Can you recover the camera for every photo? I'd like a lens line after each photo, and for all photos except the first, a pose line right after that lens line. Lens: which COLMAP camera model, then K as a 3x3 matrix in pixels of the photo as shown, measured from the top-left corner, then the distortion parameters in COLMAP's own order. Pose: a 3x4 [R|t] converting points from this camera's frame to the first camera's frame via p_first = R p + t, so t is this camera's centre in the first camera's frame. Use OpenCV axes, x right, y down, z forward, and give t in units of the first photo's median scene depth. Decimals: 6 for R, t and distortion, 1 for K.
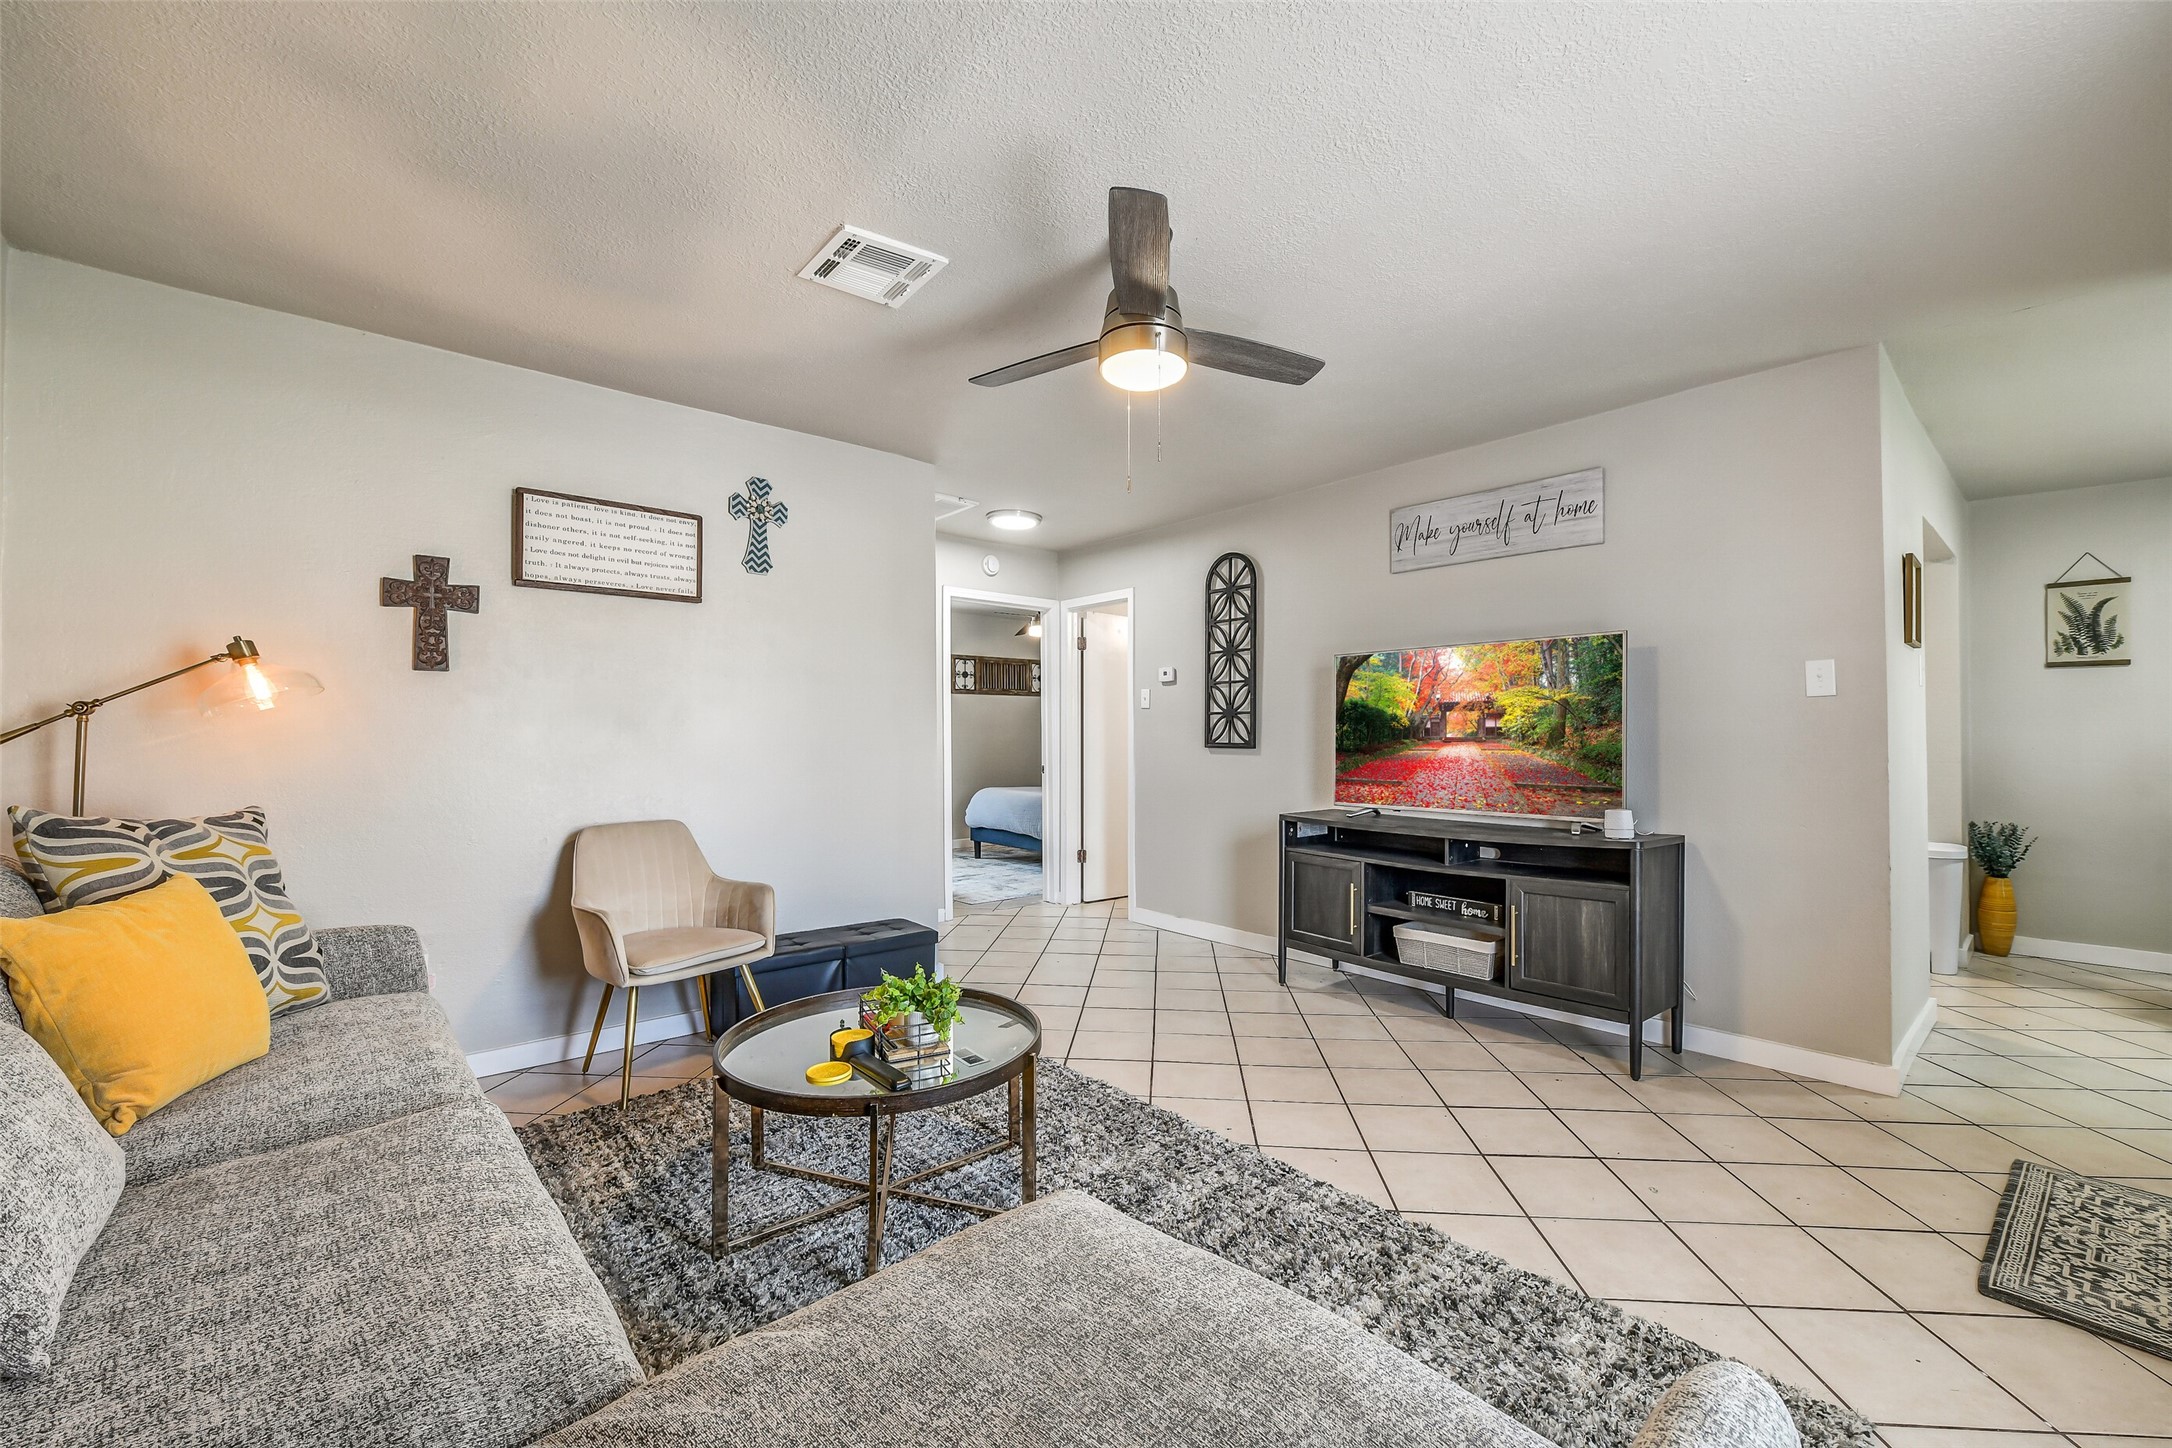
lens RADIAL K [[866.7, 0, 1093.4], [0, 866.7, 724.5], [0, 0, 1]] dist [-0.007094, -0.000074]
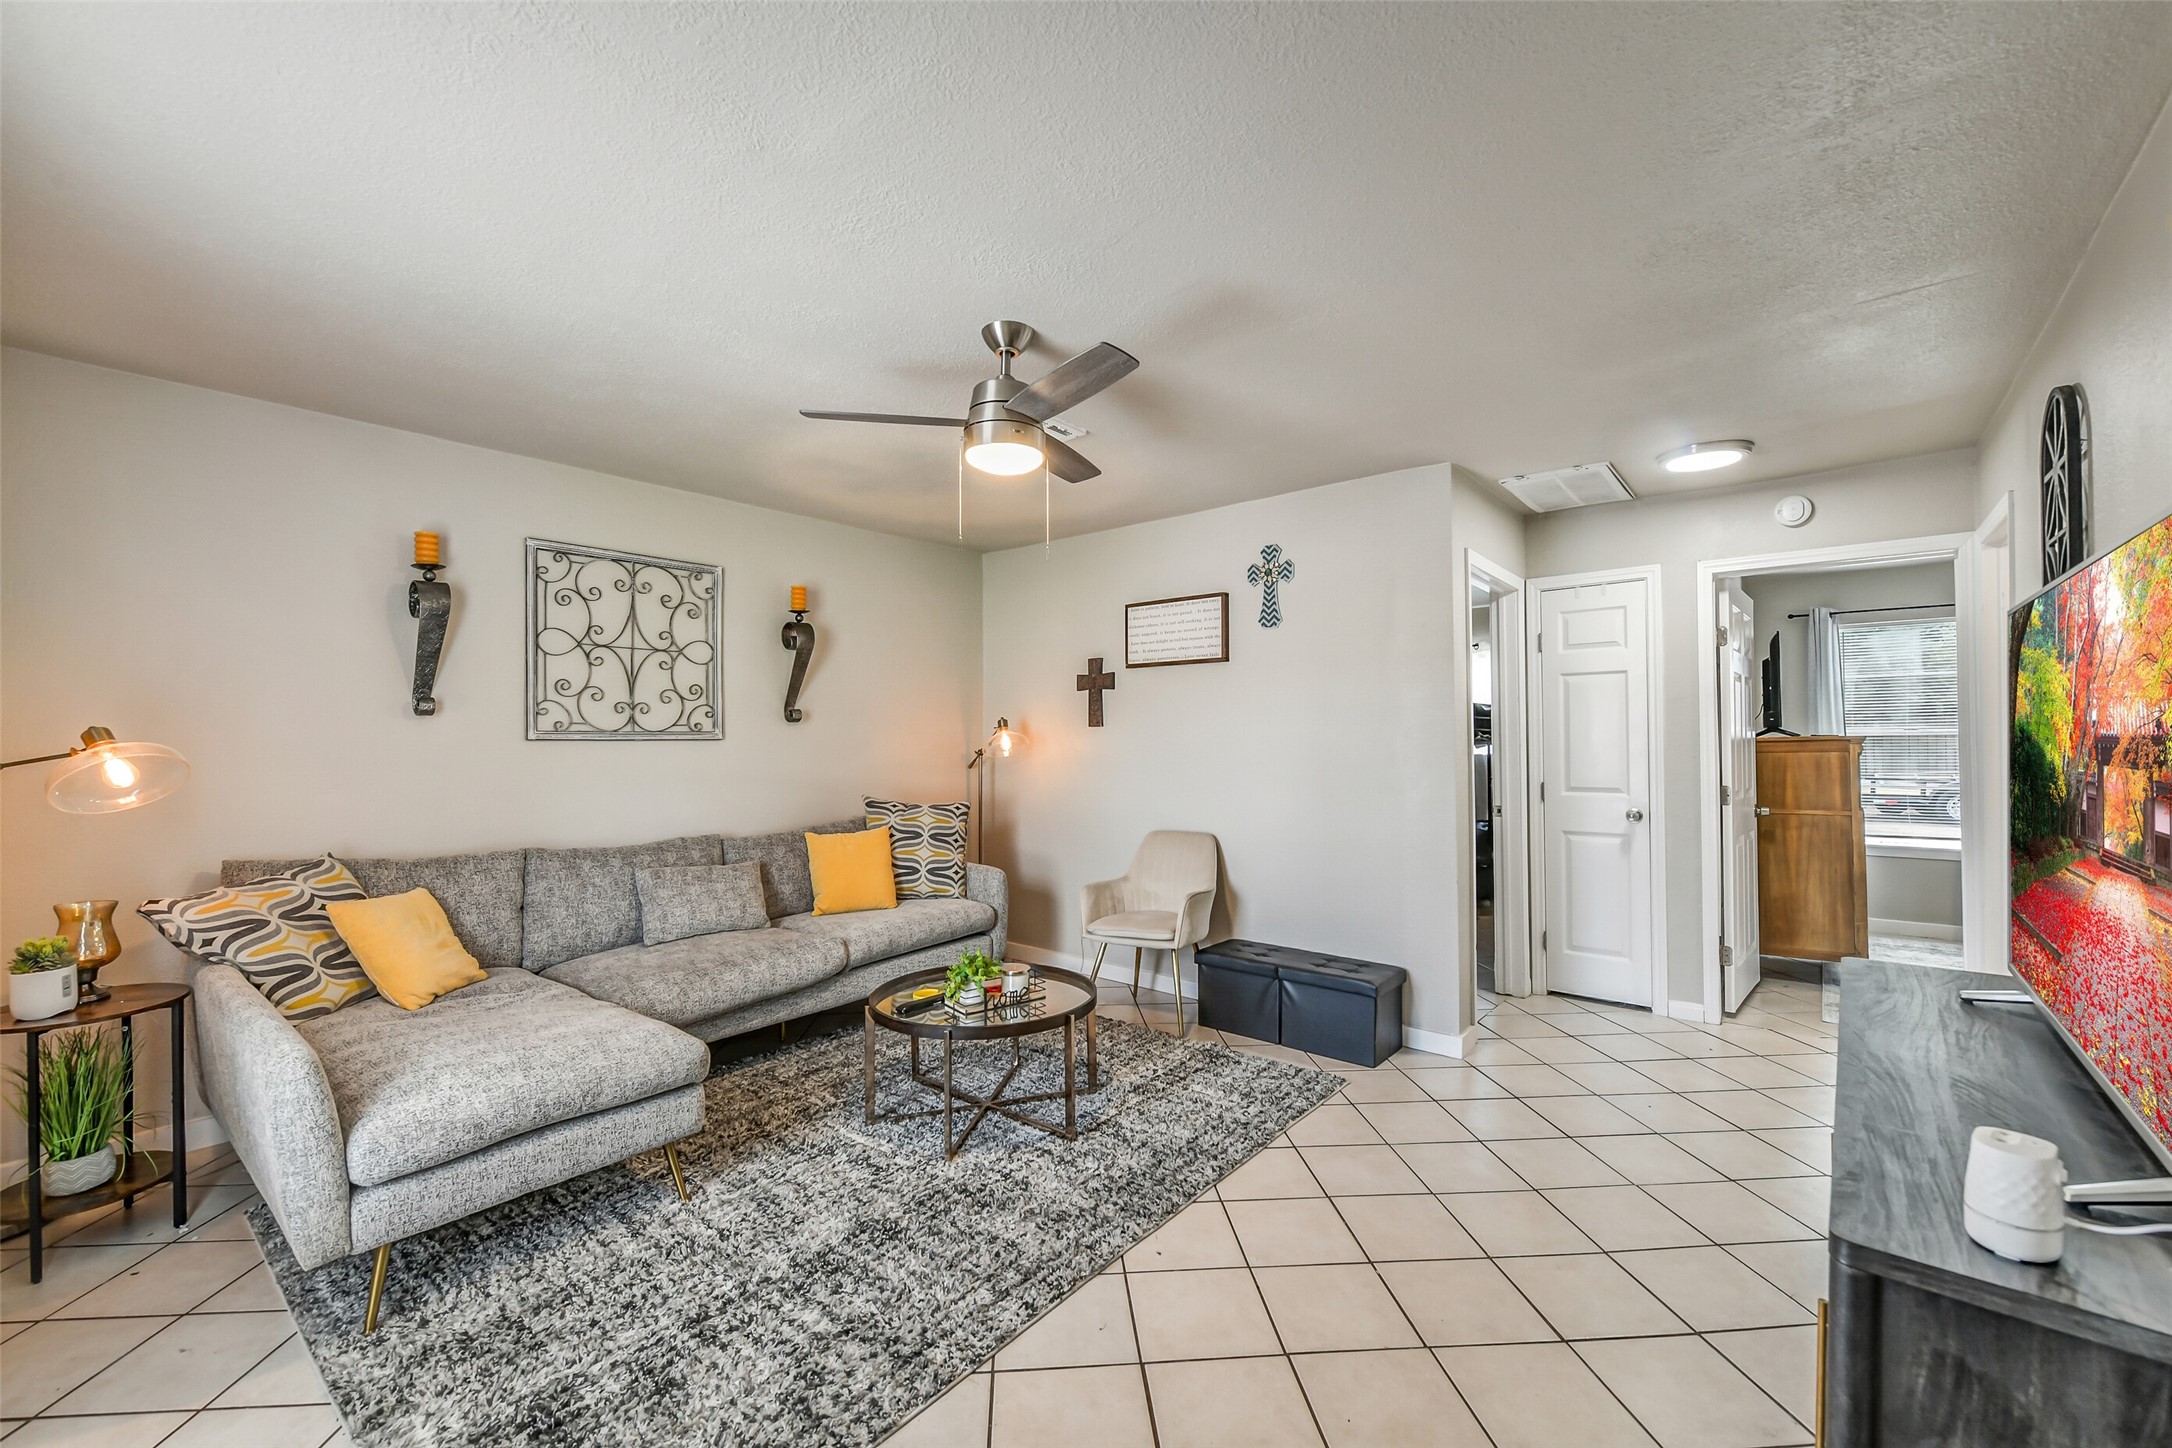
lens RADIAL K [[867.3, 0, 1088.8], [0, 867.3, 727.3], [0, 0, 1]] dist [-0.009737, 0.000033]
pose [[0.167466, -0.013934, -0.985779, 0.784339], [0.020089, 0.999741, -0.010719, -0.037955], [0.985673, -0.018009, 0.167702, 0.622100]]
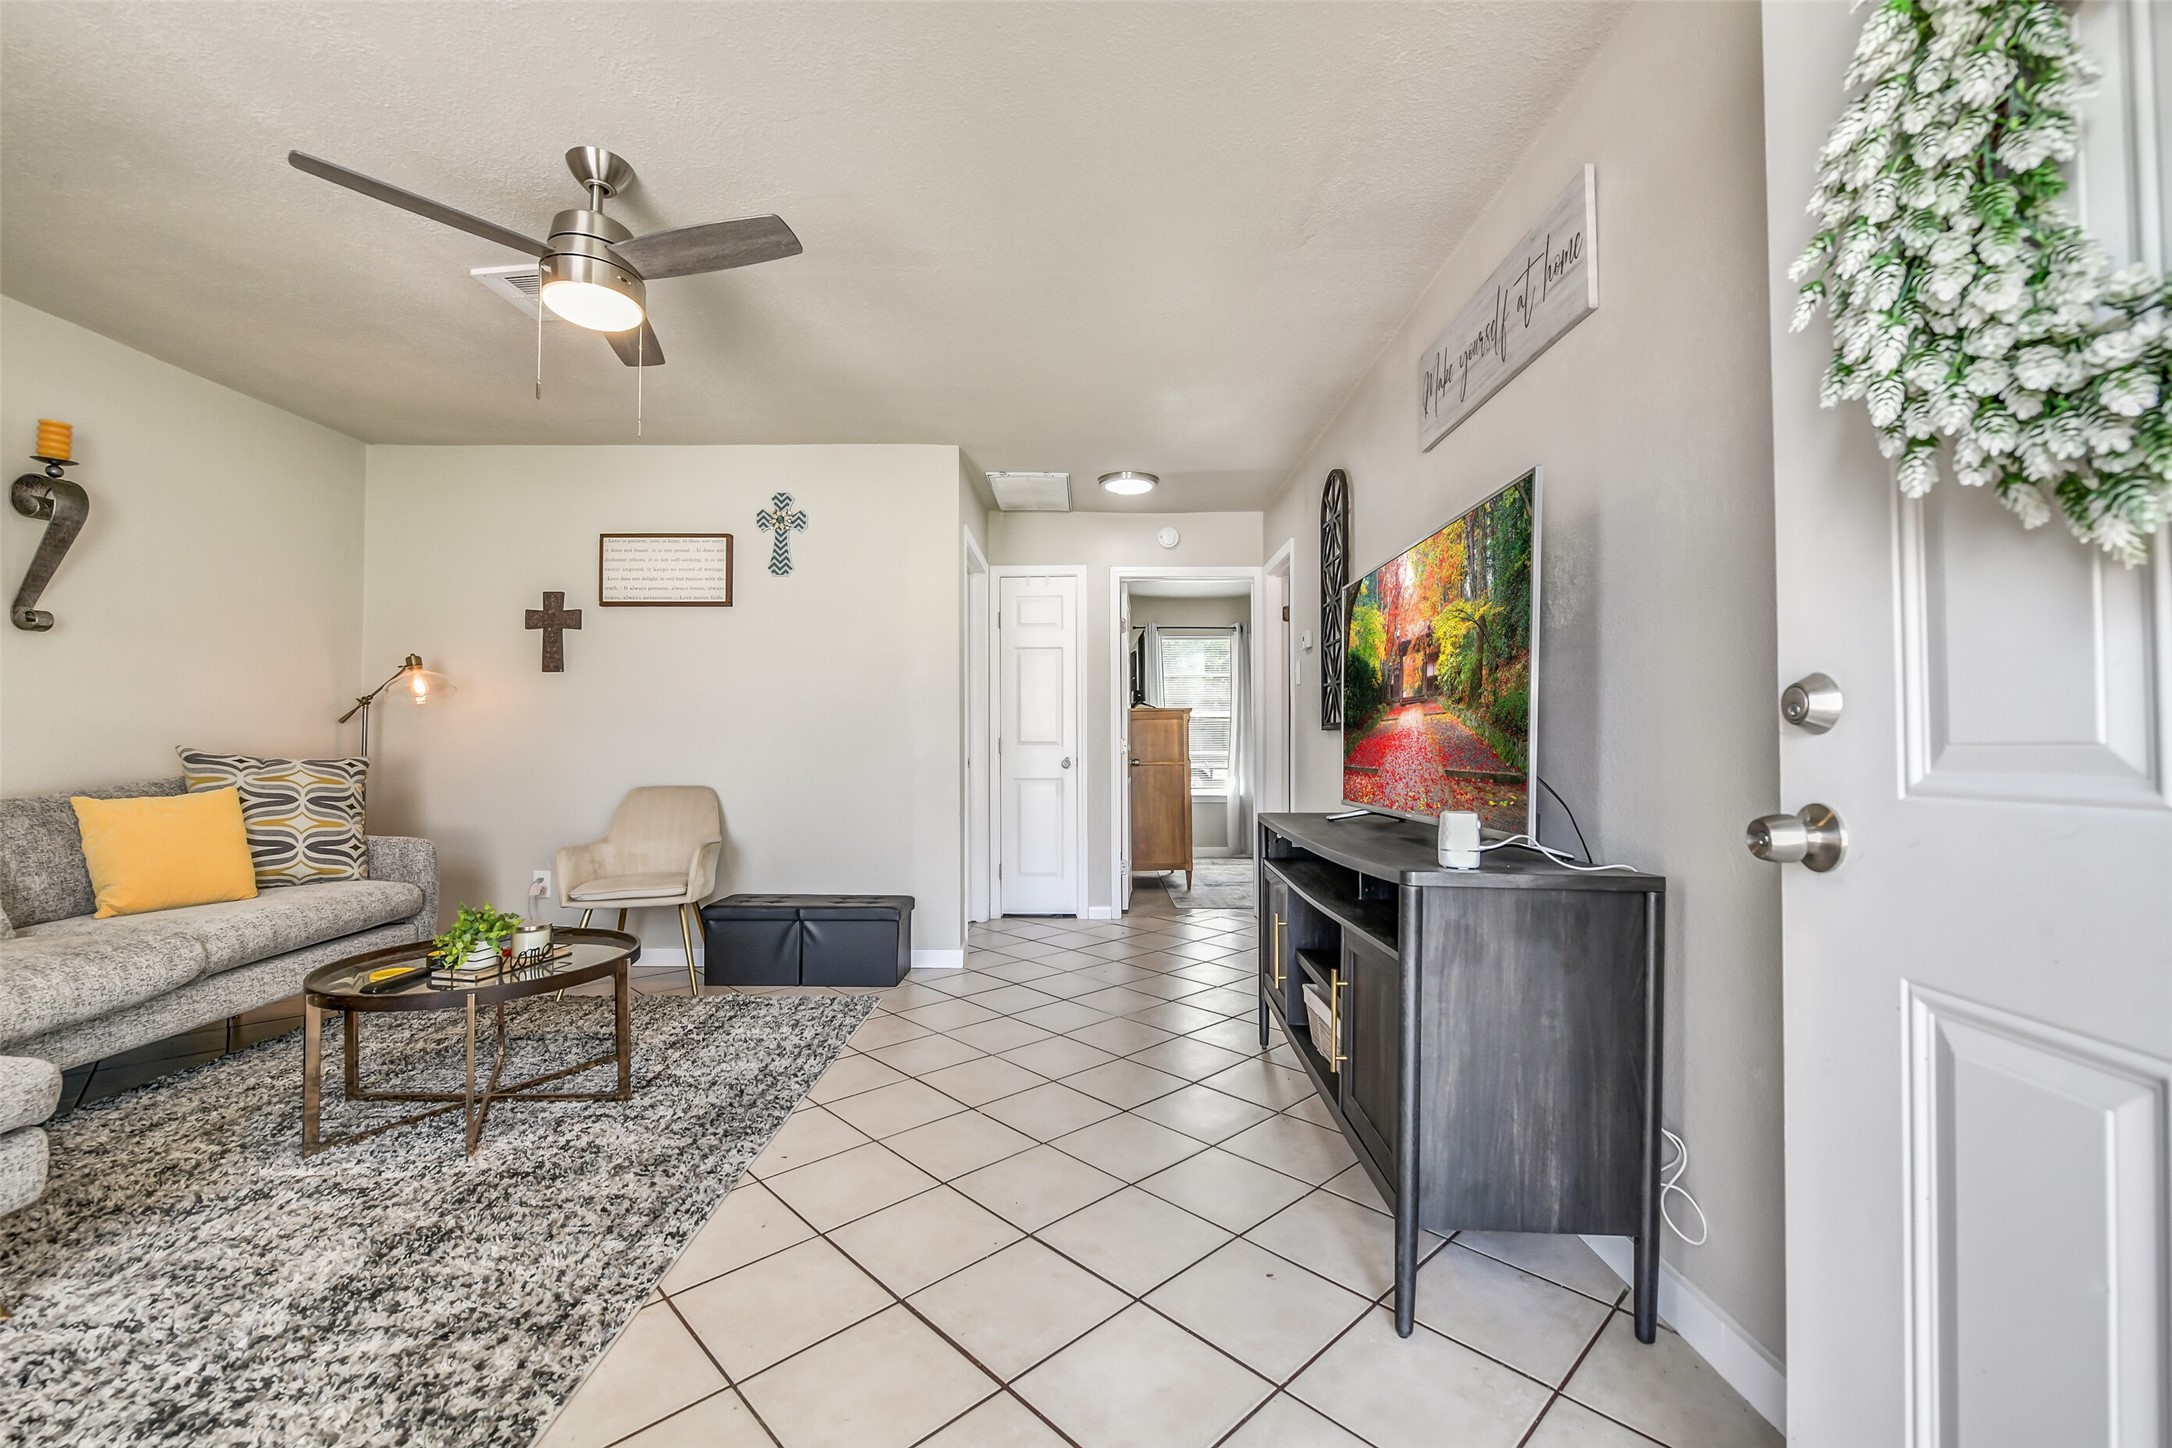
lens RADIAL K [[873.5, 0, 1086.0], [0, 873.5, 724.0], [0, 0, 1]] dist [-0.008457, -0.000003]
pose [[0.759681, -0.016313, -0.650092, 0.737833], [0.009678, 0.999858, -0.013781, 0.046077], [0.650224, 0.004177, 0.759731, 0.424453]]
